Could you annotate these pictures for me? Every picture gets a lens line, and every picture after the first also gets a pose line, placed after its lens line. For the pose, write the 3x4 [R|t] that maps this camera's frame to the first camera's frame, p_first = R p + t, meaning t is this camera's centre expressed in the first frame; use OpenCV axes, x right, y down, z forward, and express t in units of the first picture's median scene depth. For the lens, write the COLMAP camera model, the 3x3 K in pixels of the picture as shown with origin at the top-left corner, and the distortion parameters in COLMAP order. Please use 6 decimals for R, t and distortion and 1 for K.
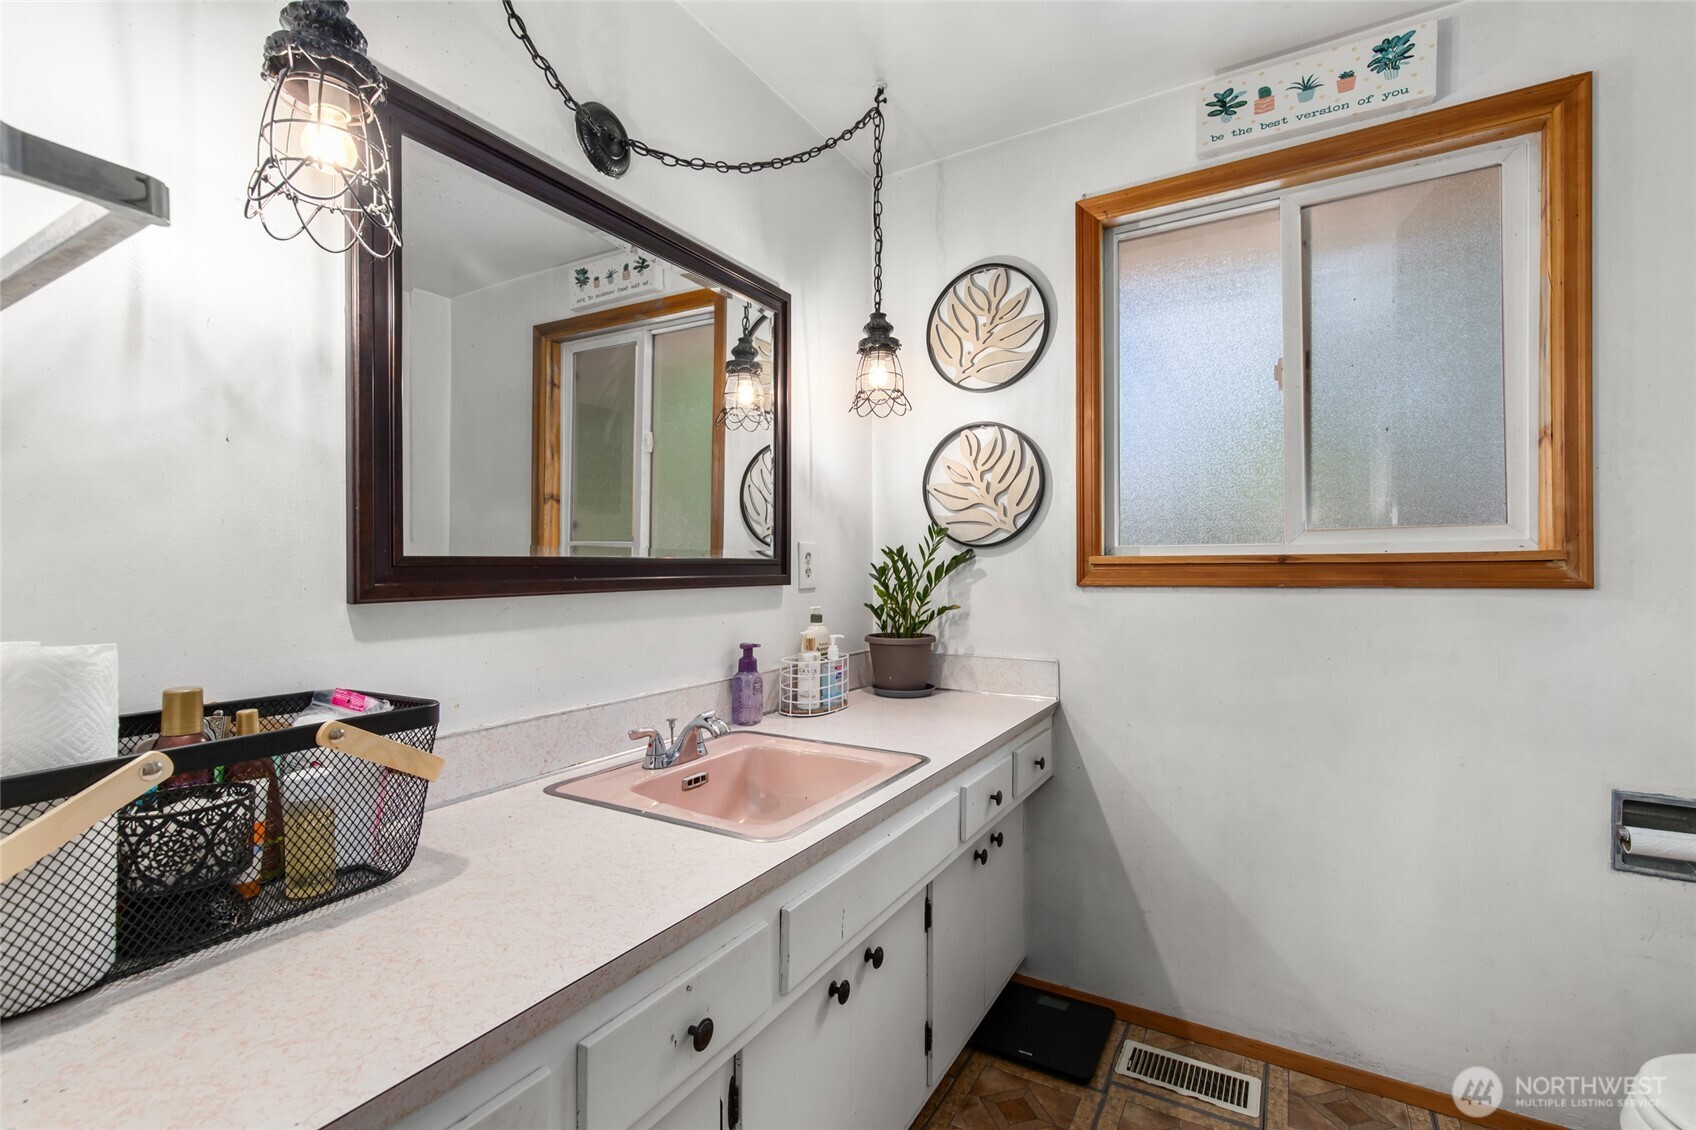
lens RADIAL K [[758.3, 0, 844.6], [0, 758.3, 570.7], [0, 0, 1]] dist [0.006154, -0.001491]
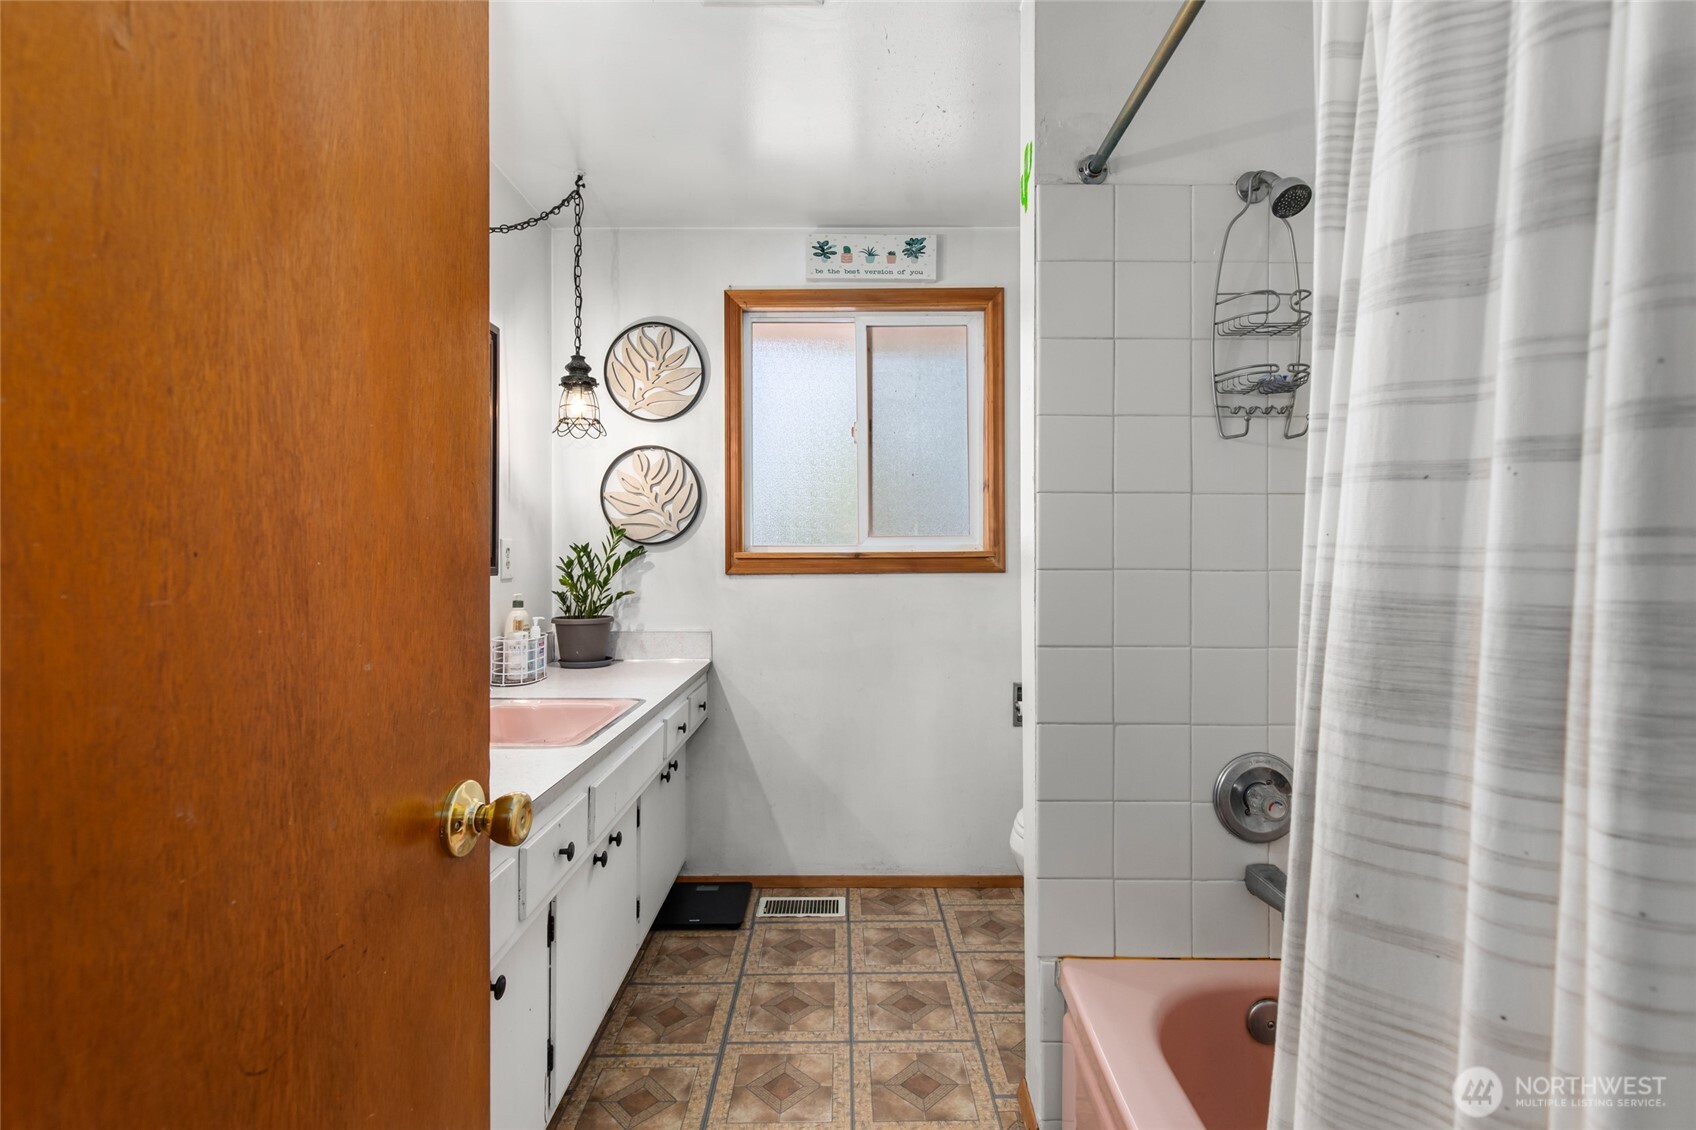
lens RADIAL K [[758.3, 0, 848.0], [0, 758.3, 566.7], [0, 0, 1]] dist [0.006154, -0.001491]
pose [[0.858932, -0.004356, 0.512071, -0.213519], [0.001264, 0.999979, 0.006386, -0.002059], [-0.512088, -0.004838, 0.858920, -0.291634]]
